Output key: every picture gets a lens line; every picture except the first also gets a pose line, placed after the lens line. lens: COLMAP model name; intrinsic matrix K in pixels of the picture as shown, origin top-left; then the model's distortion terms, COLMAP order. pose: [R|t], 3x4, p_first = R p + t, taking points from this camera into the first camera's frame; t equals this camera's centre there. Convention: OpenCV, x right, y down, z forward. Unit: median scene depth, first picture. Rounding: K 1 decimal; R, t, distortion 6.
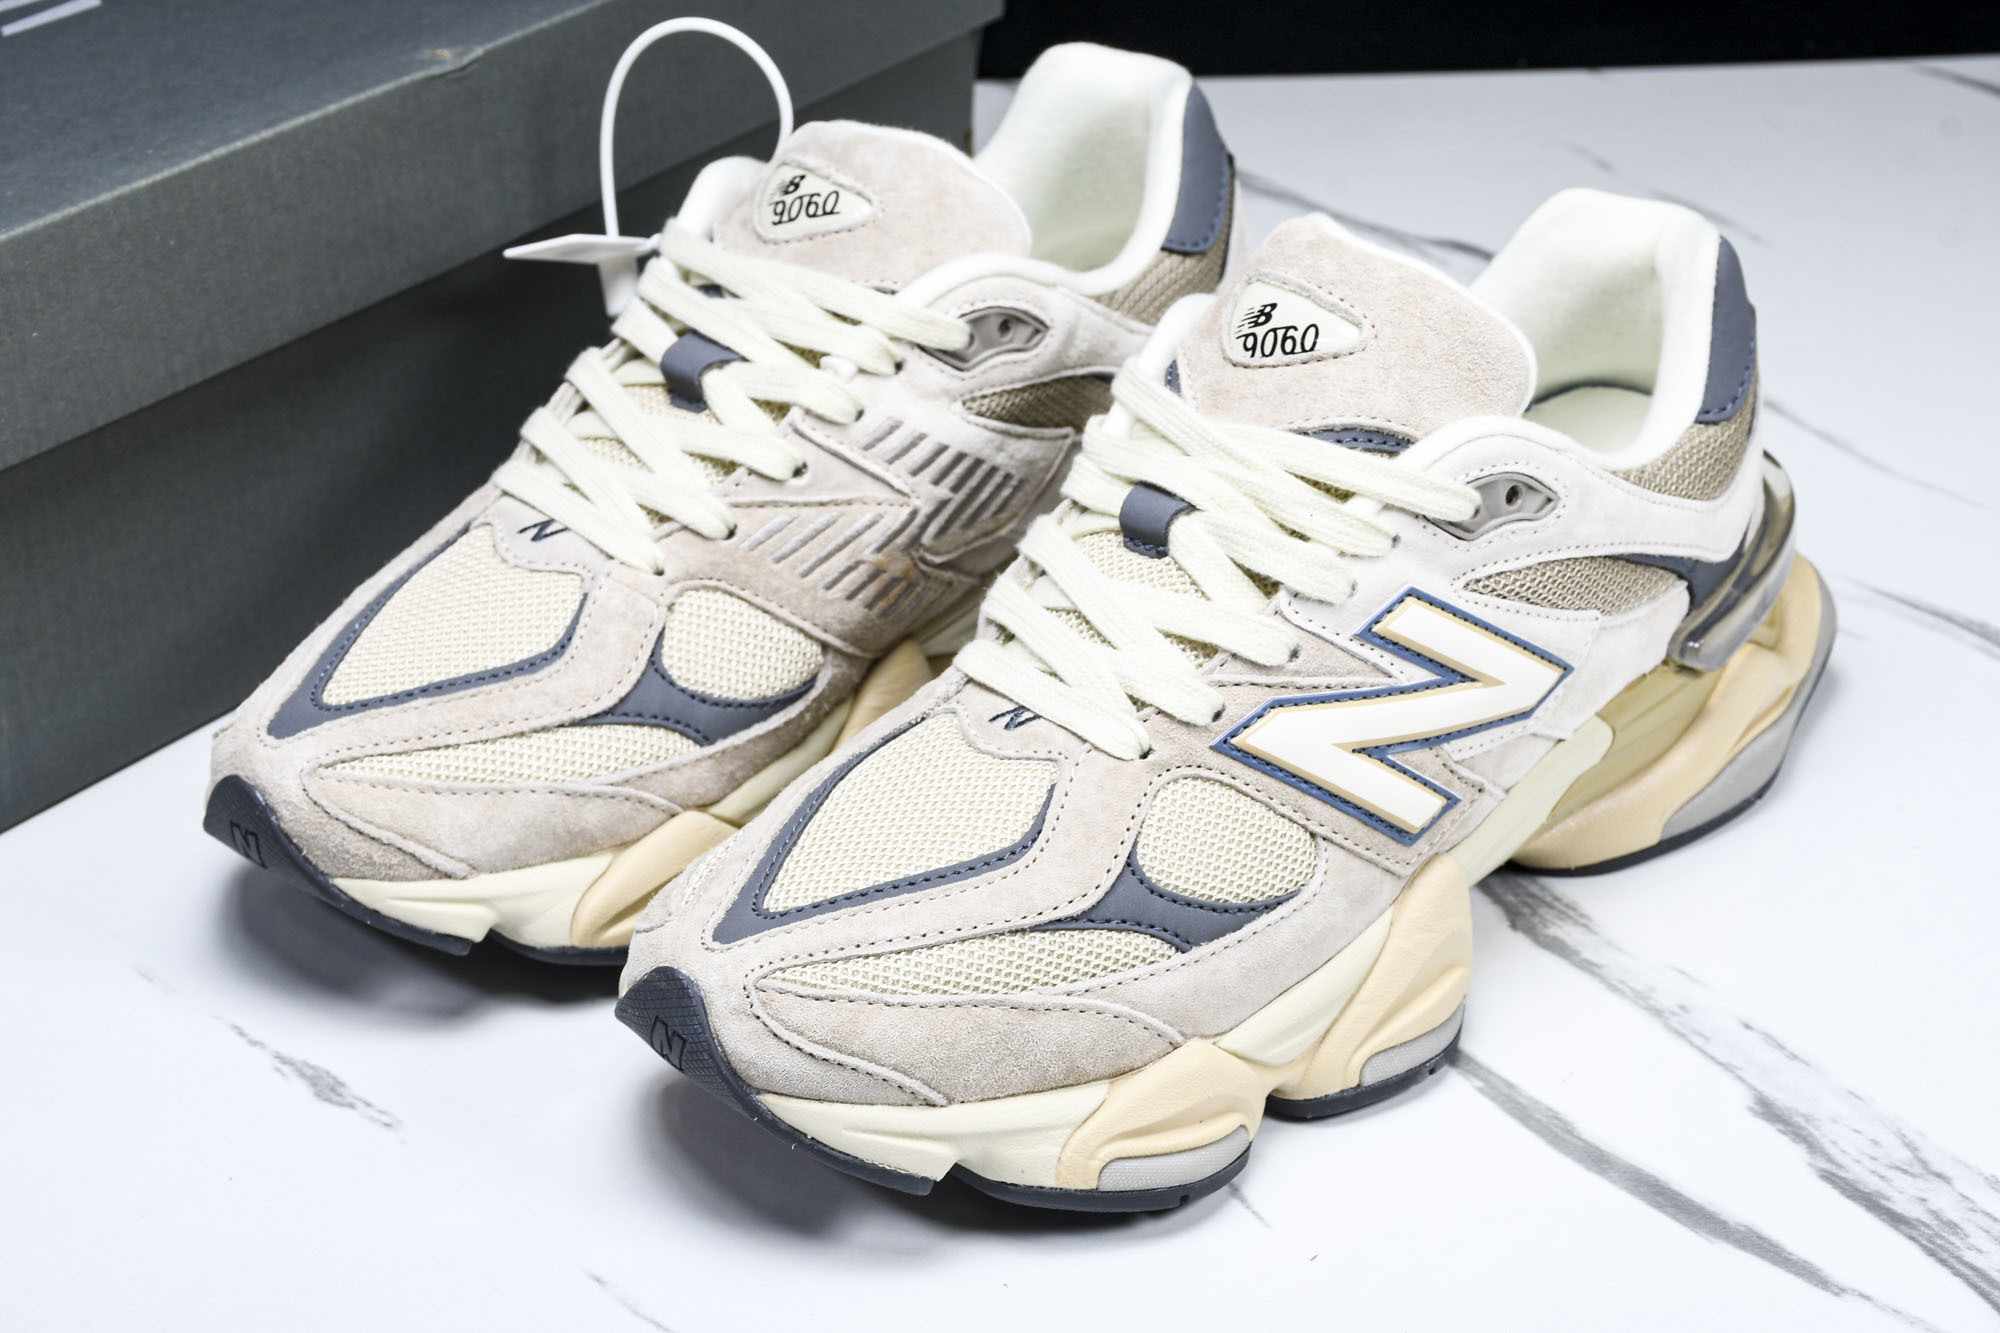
lens RADIAL K [[3612.2, 0, 989.5], [0, 3612.2, 659.2], [0, 0, 1]] dist [0.195969, 0.000000]
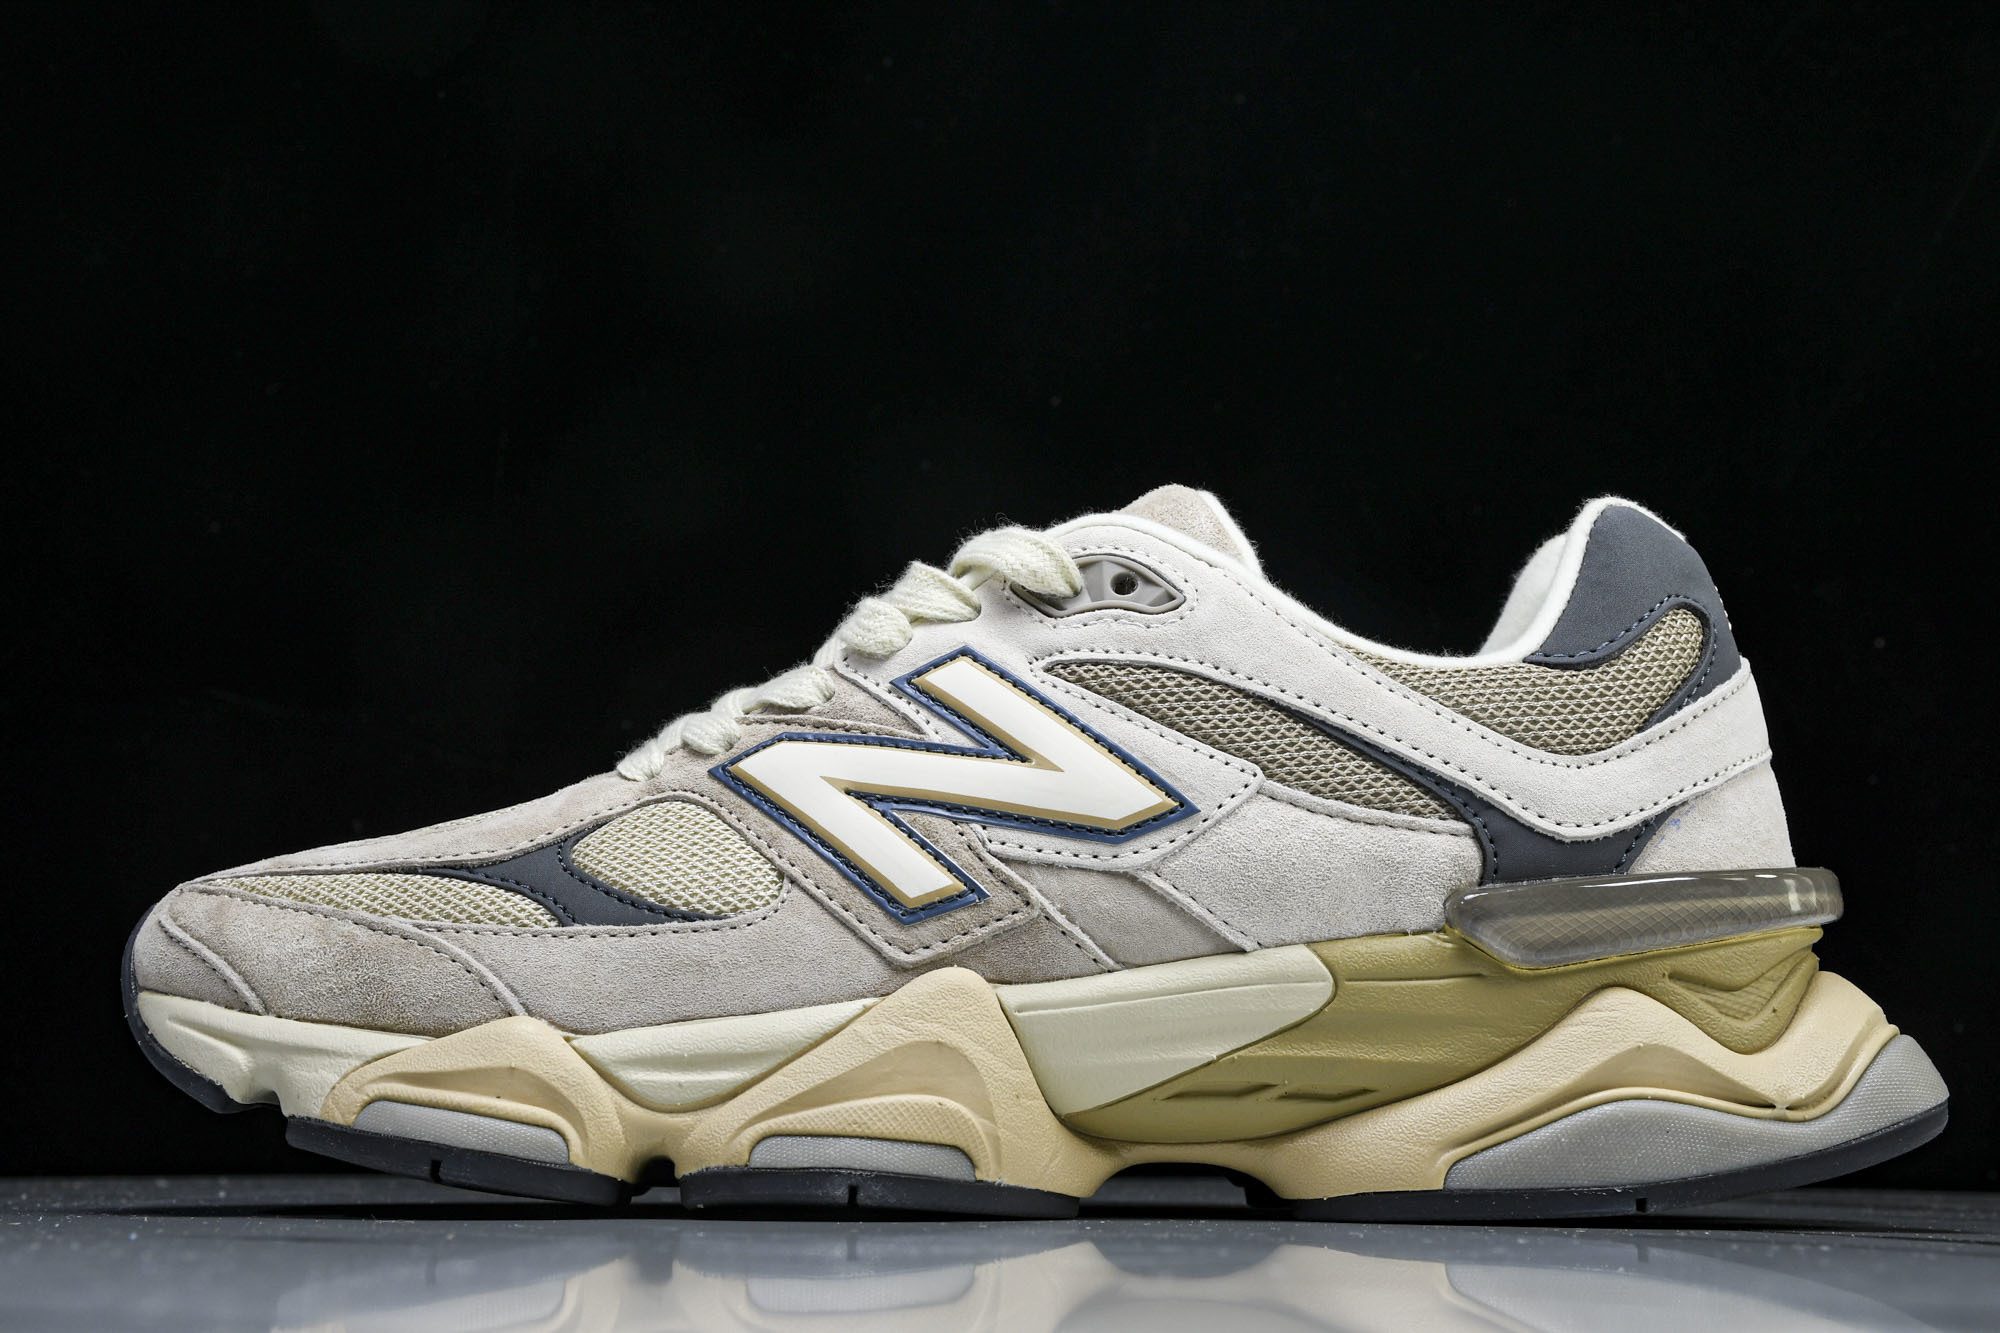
lens RADIAL K [[3225.3, 0, 997.9], [0, 3225.3, 660.5], [0, 0, 1]] dist [0.146448, 0.000000]
pose [[0.718808, -0.115775, -0.685501, 0.660388], [-0.368398, 0.772779, -0.516812, 0.388281], [0.589575, 0.624026, 0.512829, 0.587490]]
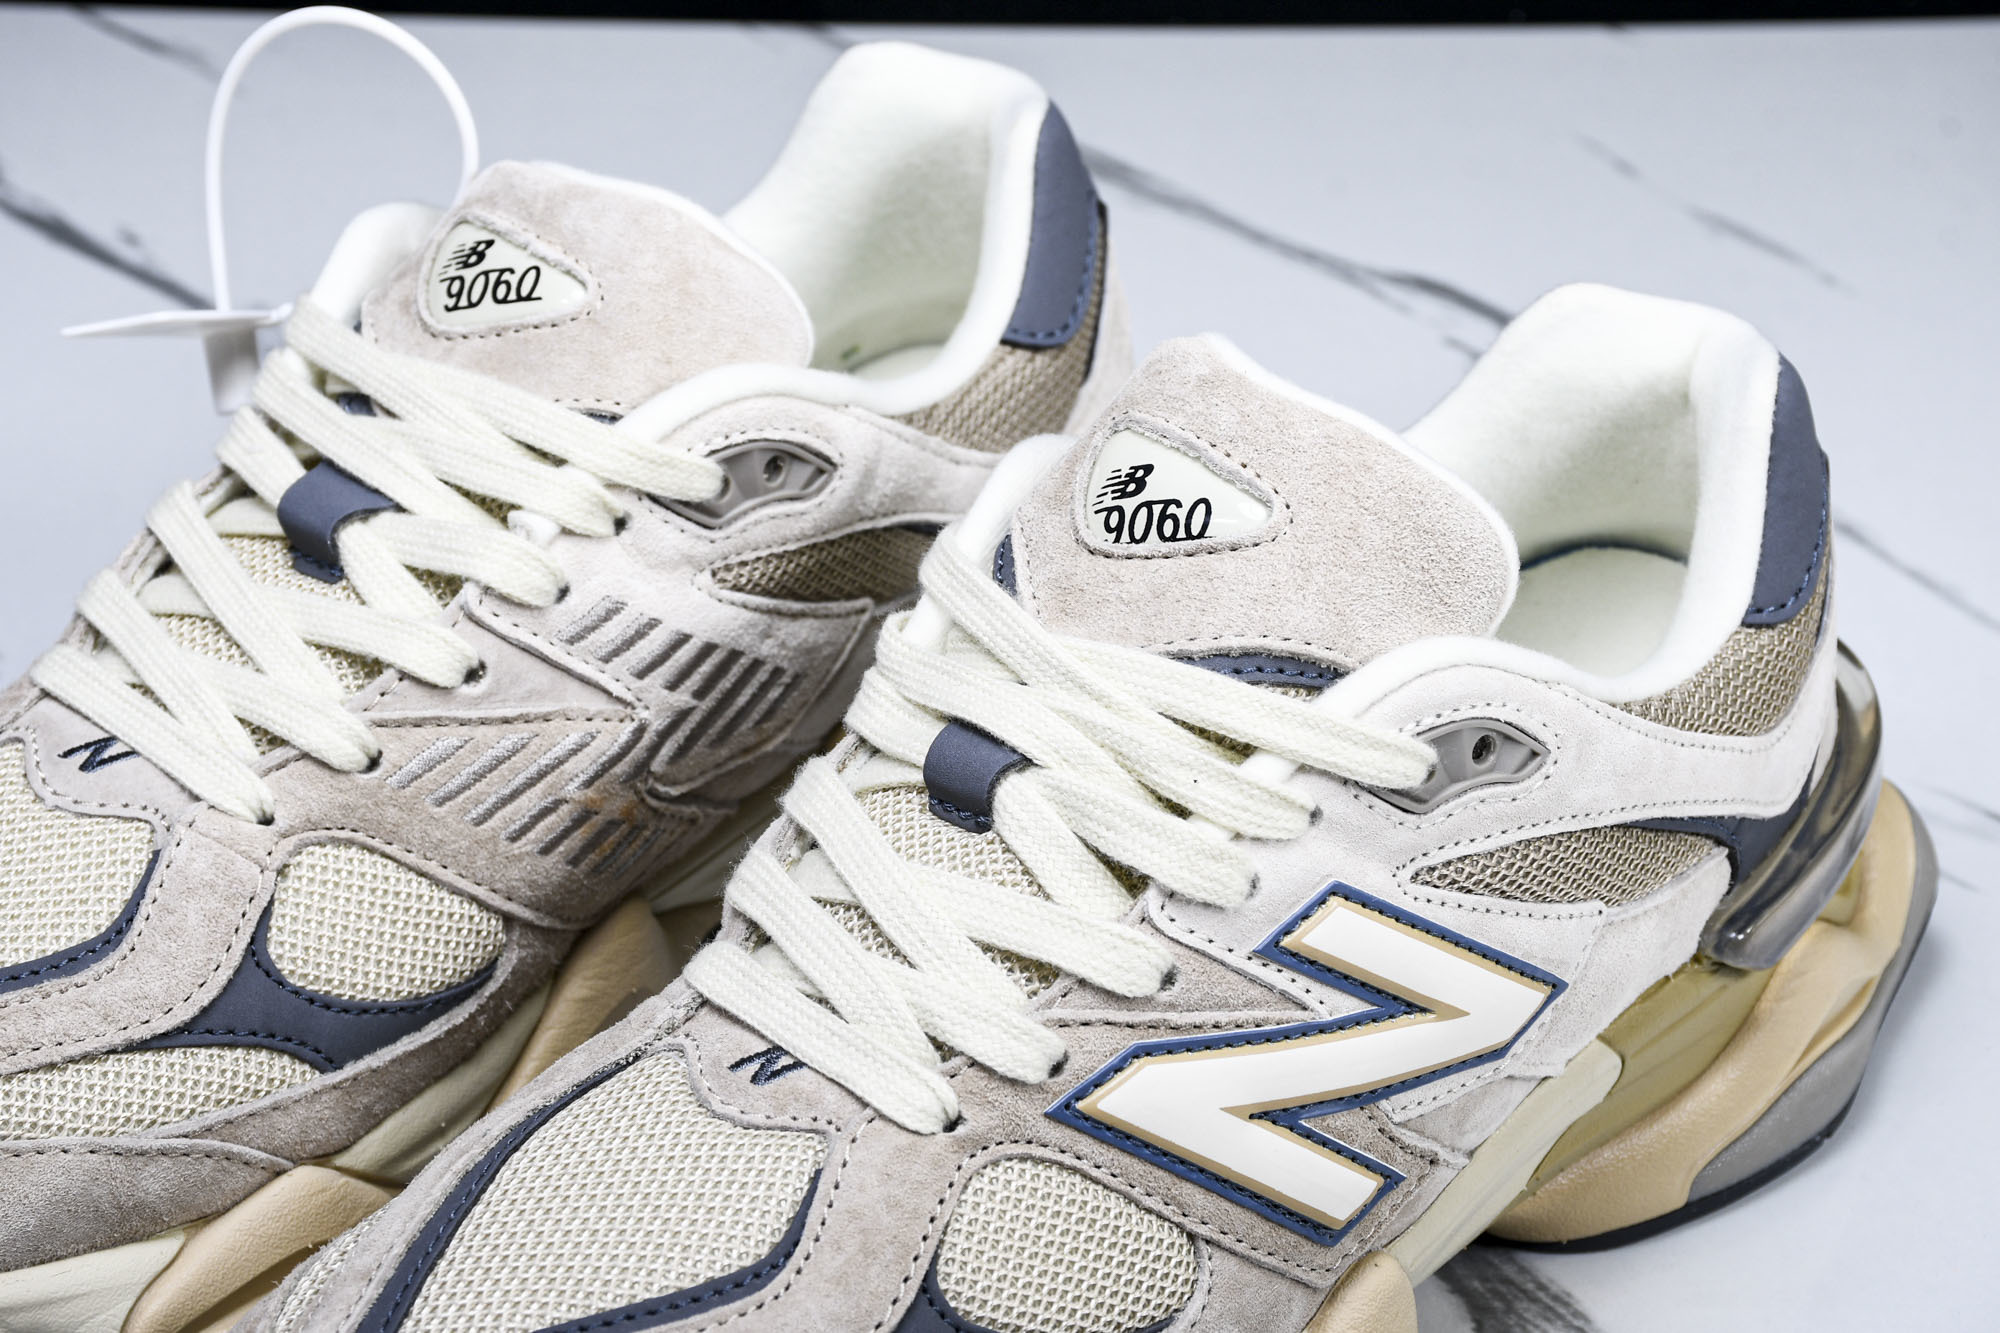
lens RADIAL K [[4625.8, 0, 1002.5], [0, 4625.8, 655.3], [0, 0, 1]] dist [0.367020, 0.000000]
pose [[0.999296, 0.014268, 0.034704, 0.019820], [-0.014544, 0.999864, 0.007721, -0.068811], [-0.034589, -0.008220, 0.999368, 0.104013]]
